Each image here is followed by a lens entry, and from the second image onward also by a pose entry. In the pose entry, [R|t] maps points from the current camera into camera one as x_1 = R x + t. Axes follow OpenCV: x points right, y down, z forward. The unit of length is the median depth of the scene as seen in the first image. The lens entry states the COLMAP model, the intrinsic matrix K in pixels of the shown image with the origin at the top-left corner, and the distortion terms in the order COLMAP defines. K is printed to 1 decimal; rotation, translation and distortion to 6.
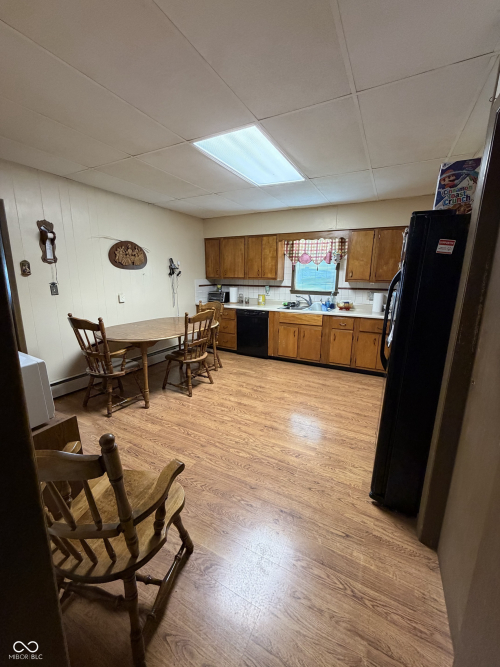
lens RADIAL K [[266.7, 0, 250.0], [0, 266.7, 332.6], [0, 0, 1]] dist [-0.001222, 0.000530]
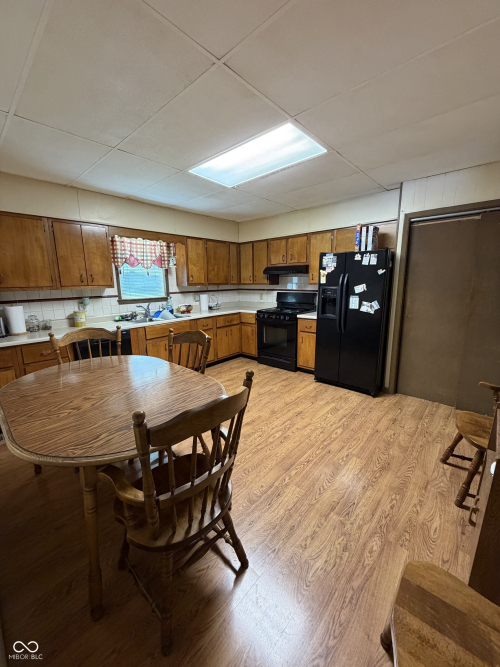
lens RADIAL K [[266.7, 0, 249.2], [0, 266.7, 333.2], [0, 0, 1]] dist [-0.001222, 0.000530]
pose [[0.236979, -0.206079, 0.949406, -0.587534], [0.219957, 0.963248, 0.154180, -0.116323], [-0.946287, 0.172292, 0.273598, 0.501419]]
